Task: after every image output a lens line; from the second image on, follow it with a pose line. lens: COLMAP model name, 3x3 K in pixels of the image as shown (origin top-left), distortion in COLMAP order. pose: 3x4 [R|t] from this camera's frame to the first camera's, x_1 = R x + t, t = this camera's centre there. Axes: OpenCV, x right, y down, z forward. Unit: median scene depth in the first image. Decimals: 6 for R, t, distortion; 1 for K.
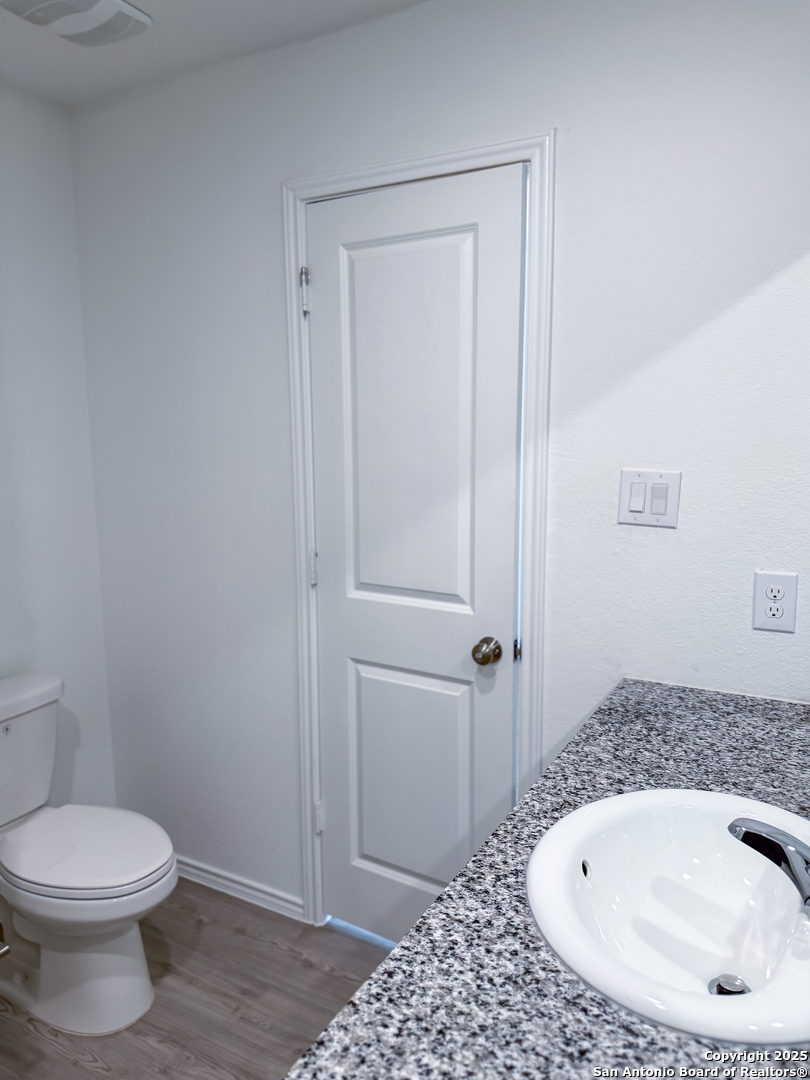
lens RADIAL K [[770.5, 0, 395.5], [0, 770.5, 544.5], [0, 0, 1]] dist [0.048791, -0.052502]
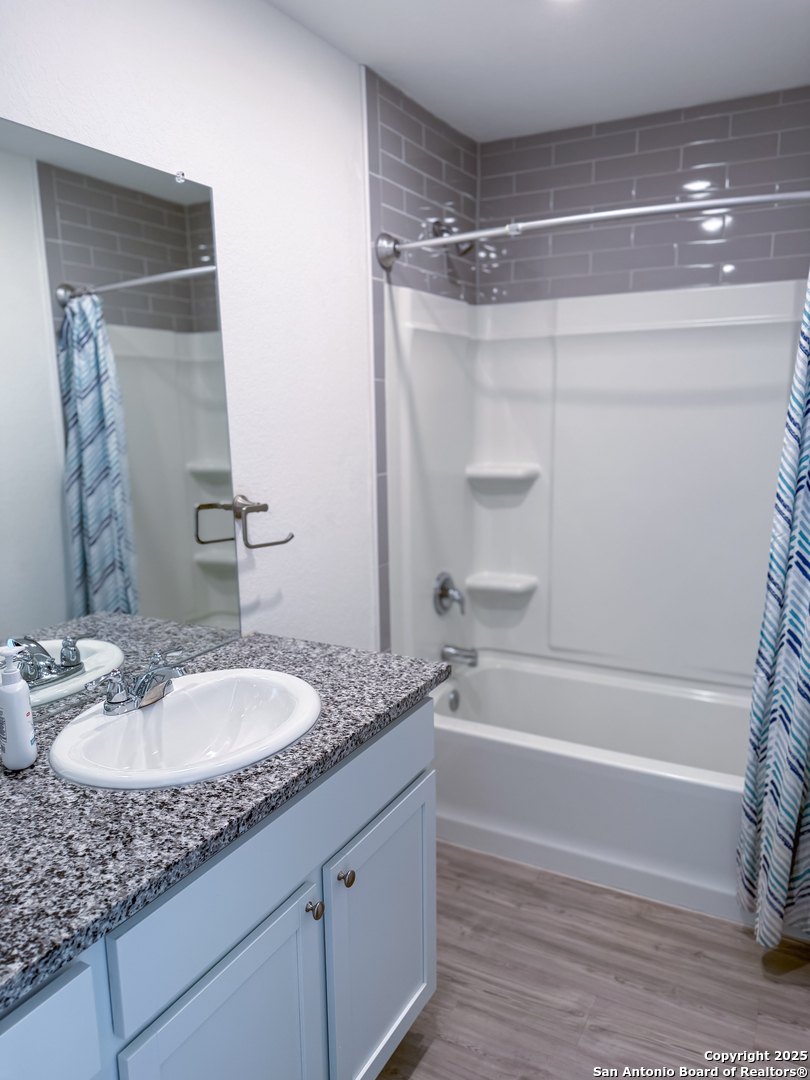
lens RADIAL K [[770.5, 0, 395.5], [0, 770.5, 544.5], [0, 0, 1]] dist [0.048791, -0.052502]
pose [[-0.999593, 0.027606, -0.007245, 0.021495], [0.023657, 0.943411, 0.330781, -0.355903], [0.015966, 0.330475, -0.943680, 2.277029]]
